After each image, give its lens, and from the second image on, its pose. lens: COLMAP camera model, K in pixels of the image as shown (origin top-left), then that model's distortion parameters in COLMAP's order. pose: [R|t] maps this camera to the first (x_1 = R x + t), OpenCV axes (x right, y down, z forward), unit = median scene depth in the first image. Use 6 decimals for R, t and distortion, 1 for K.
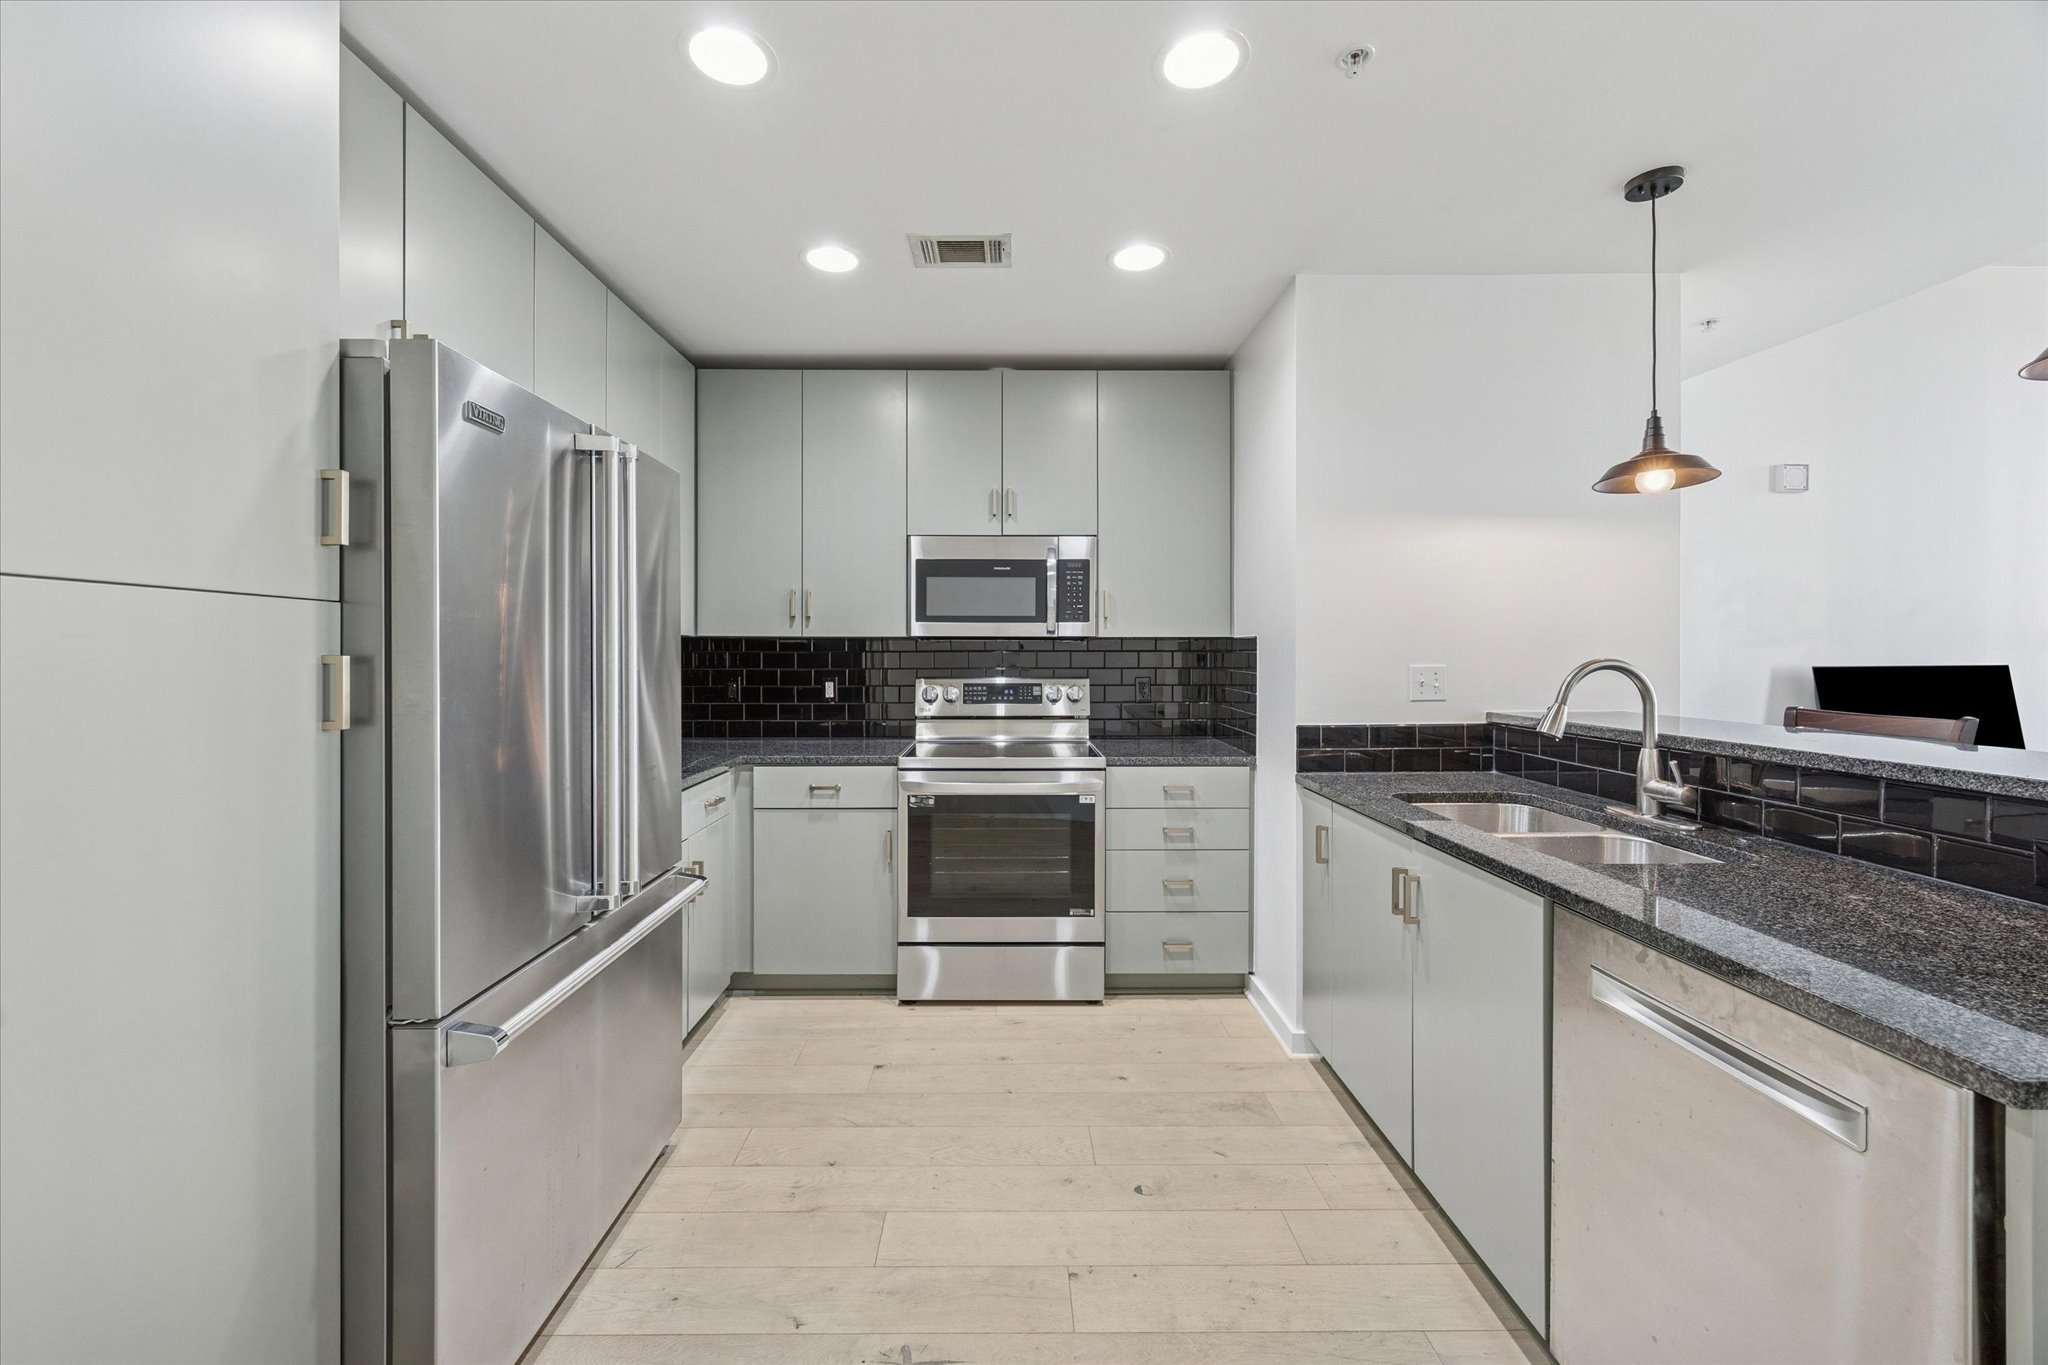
lens RADIAL K [[793.7, 0, 1018.6], [0, 793.7, 659.2], [0, 0, 1]] dist [-0.004662, -0.000608]
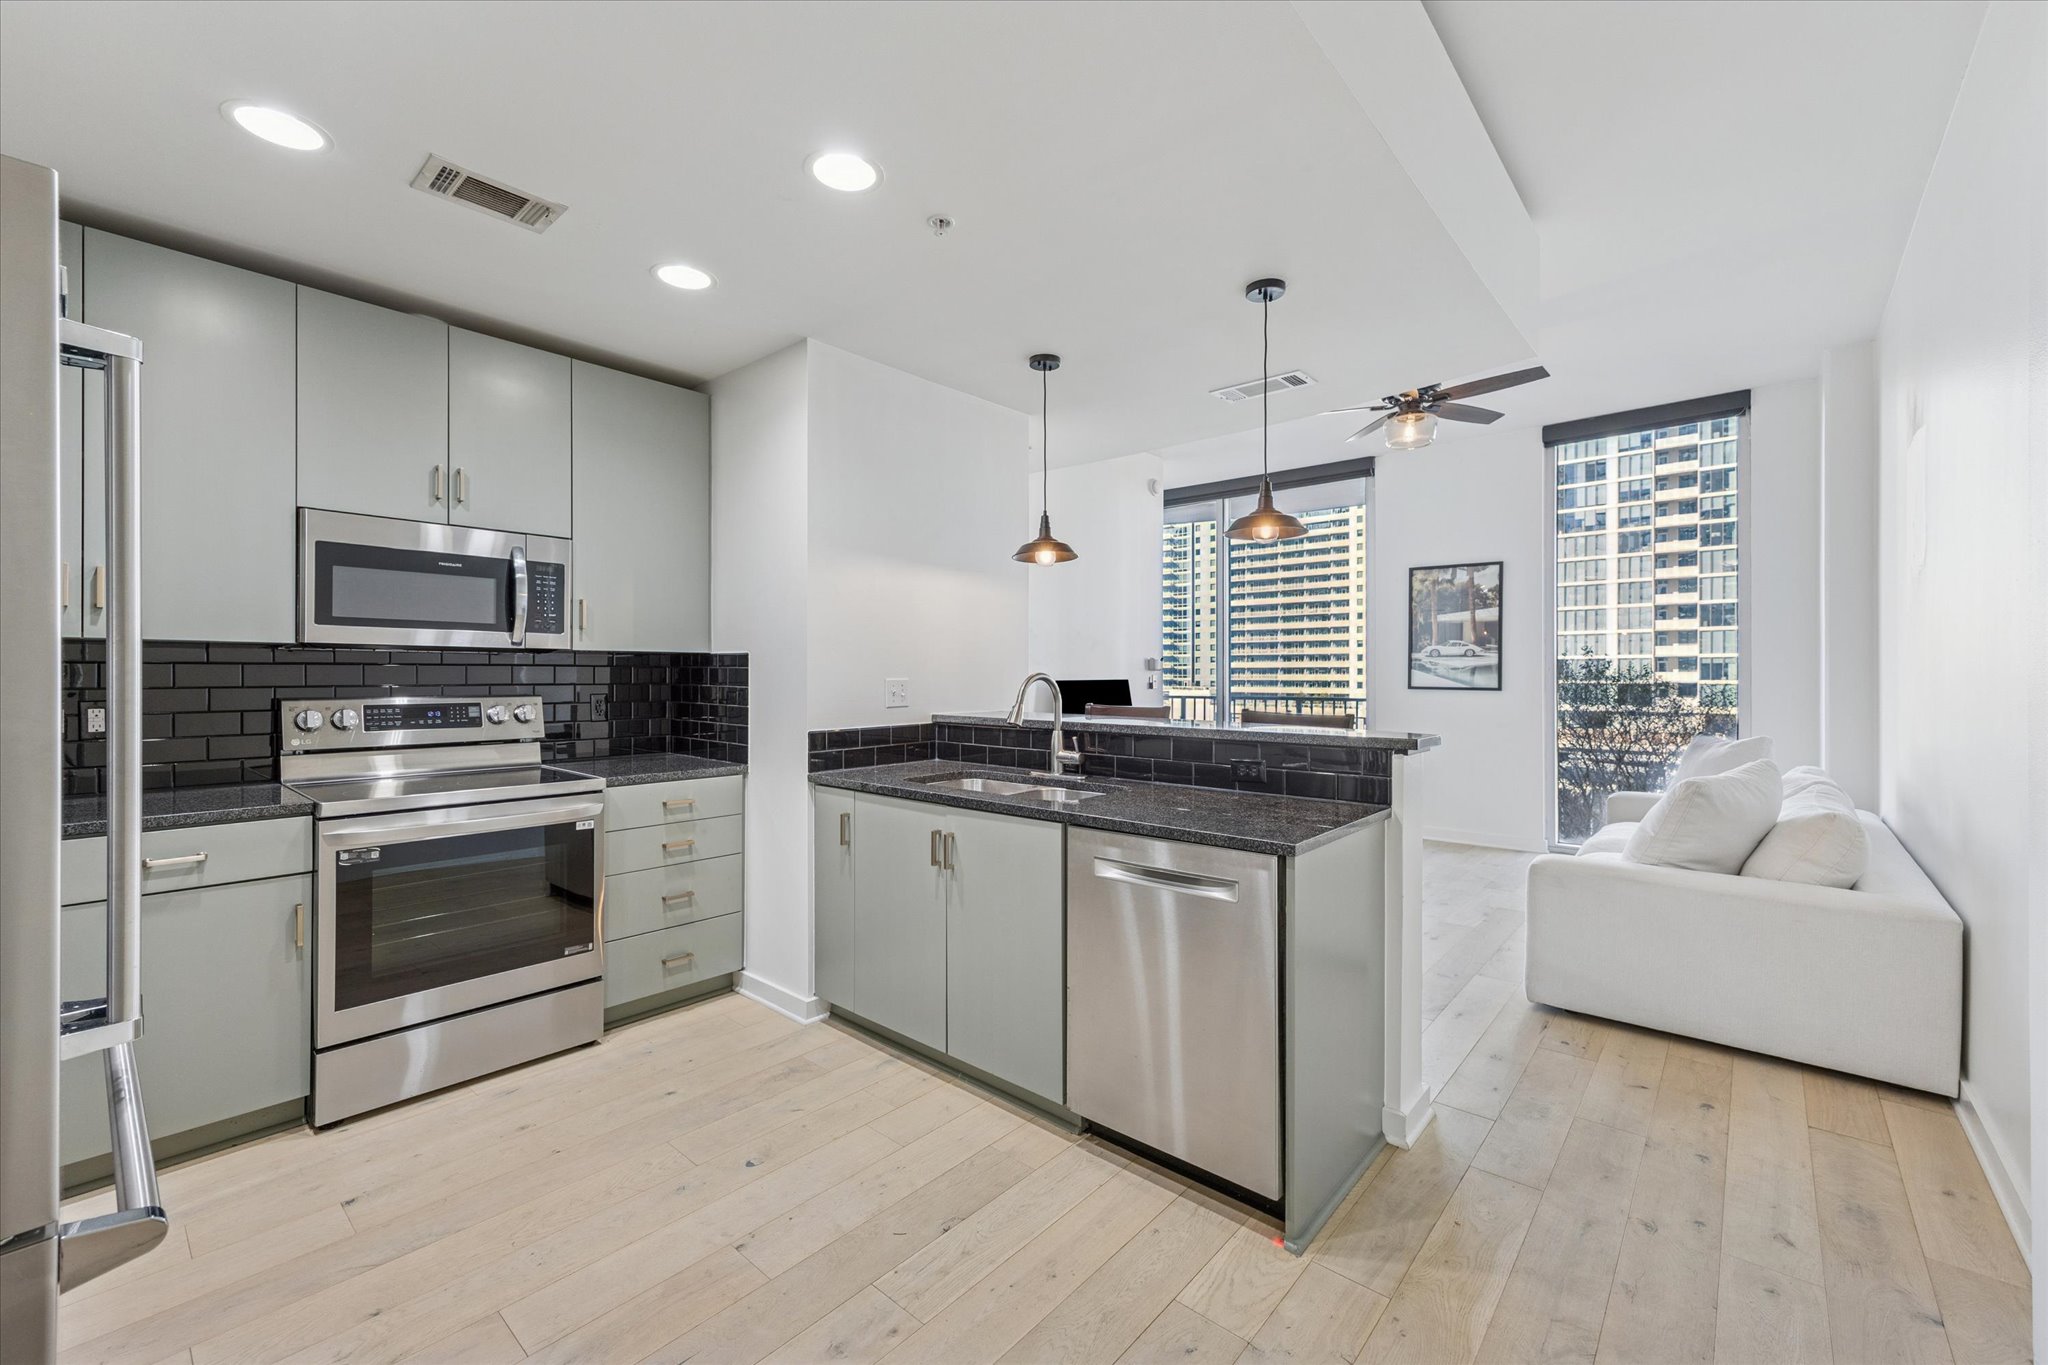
lens RADIAL K [[818.3, 0, 1005.2], [0, 818.3, 677.7], [0, 0, 1]] dist [0.009151, -0.001405]
pose [[0.678491, -0.000470, 0.734608, -0.283637], [0.001182, 0.999999, -0.000452, 0.005598], [-0.734608, 0.001175, 0.678491, -0.010195]]
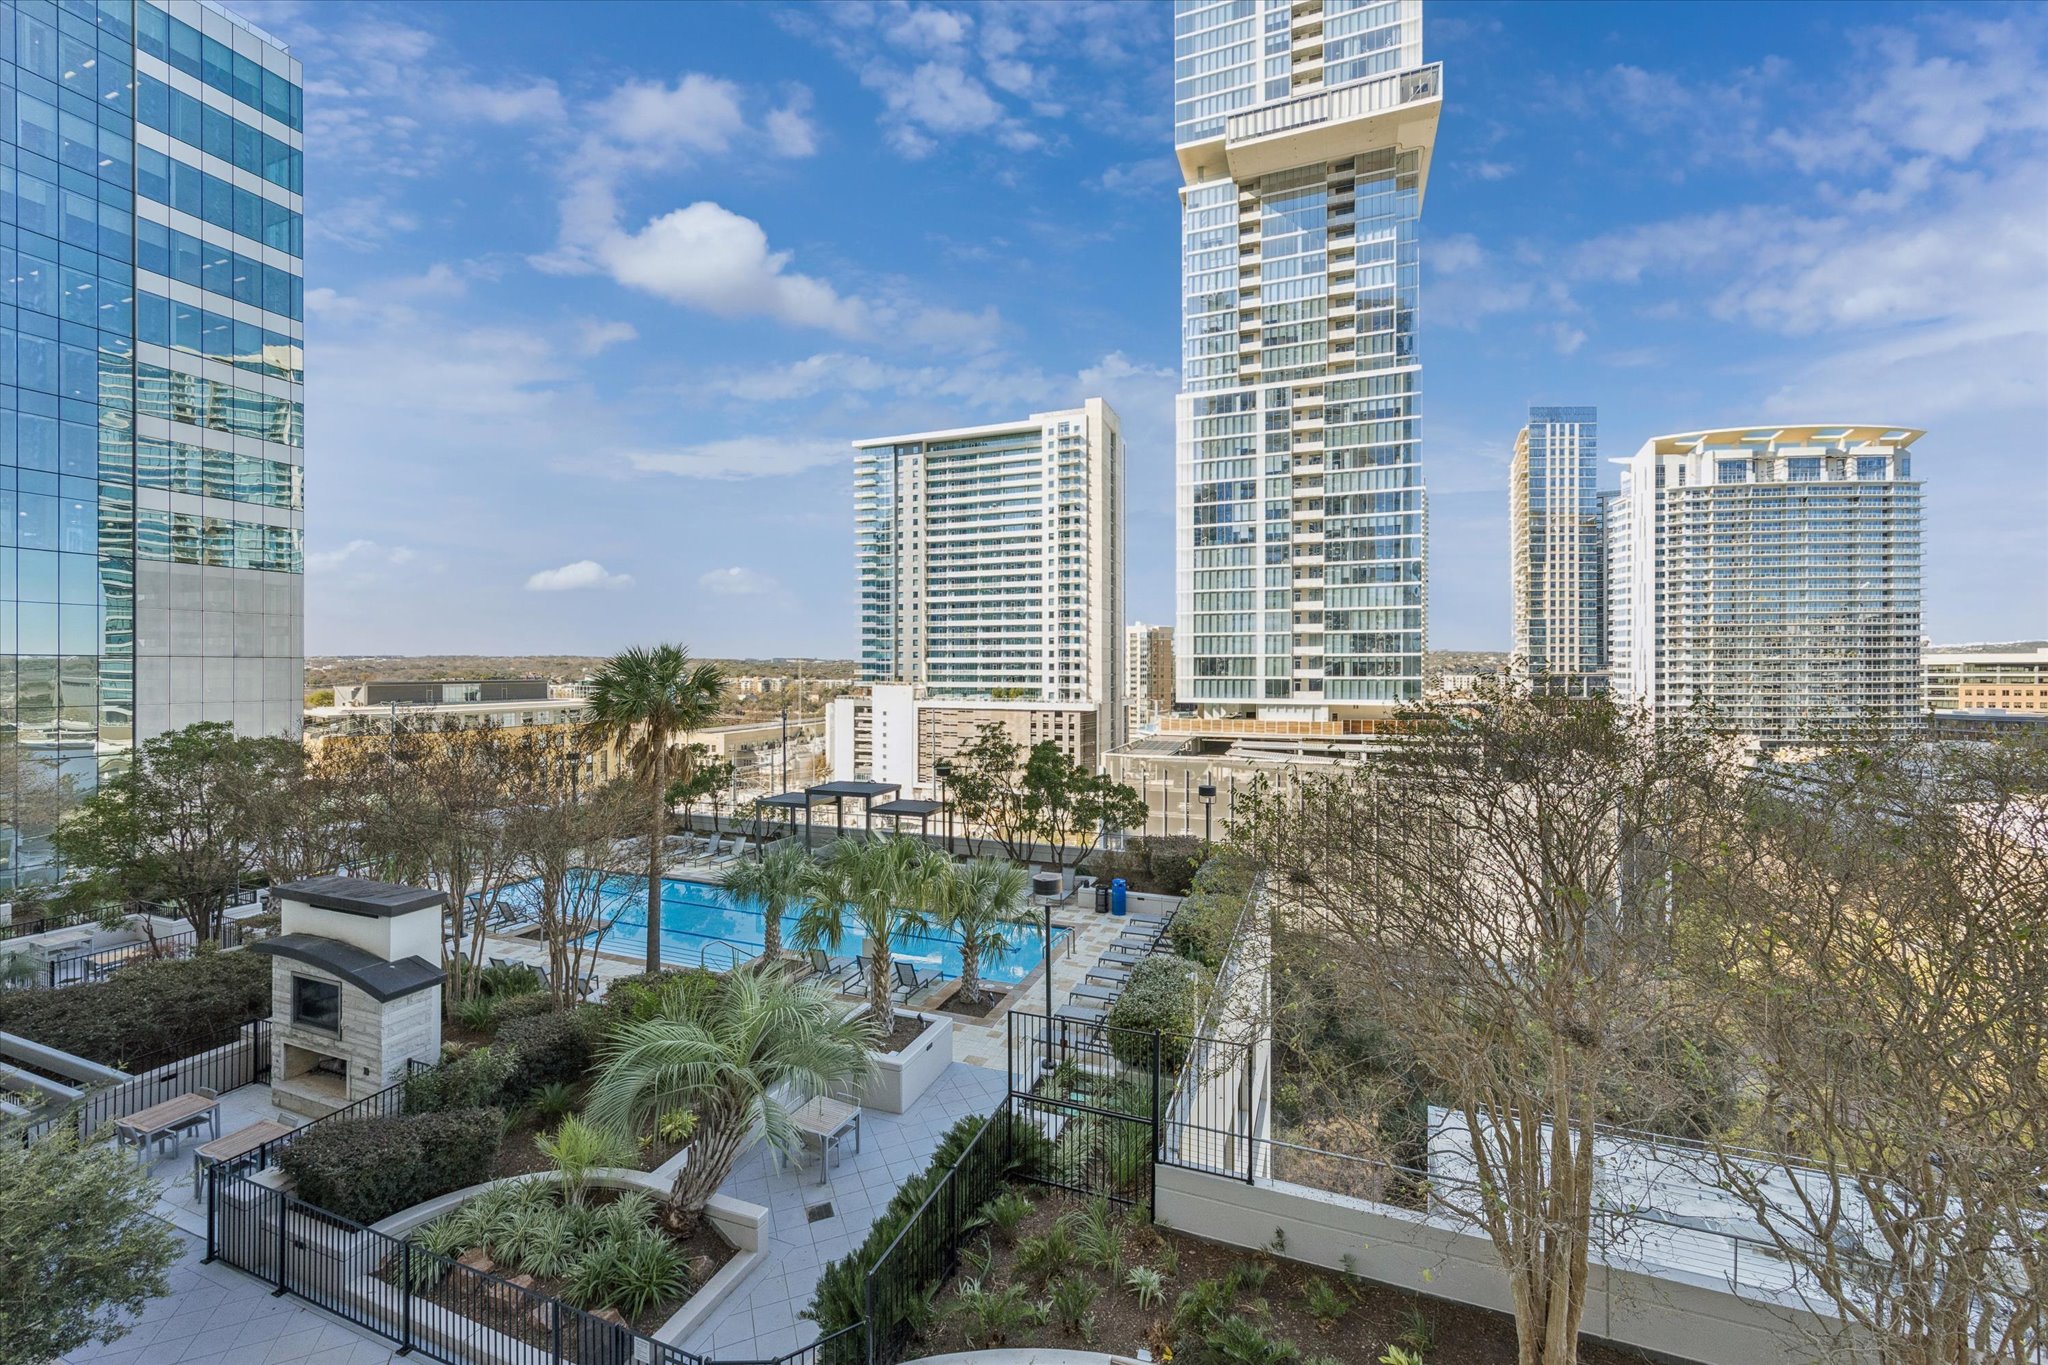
lens RADIAL K [[818.3, 0, 1022.7], [0, 818.3, 670.9], [0, 0, 1]] dist [0.009151, -0.001405]
pose [[0.359387, -0.000332, 0.933188, 2.791966], [0.004579, 0.999989, -0.001408, -0.187998], [-0.933177, 0.004779, 0.359385, 1.641235]]
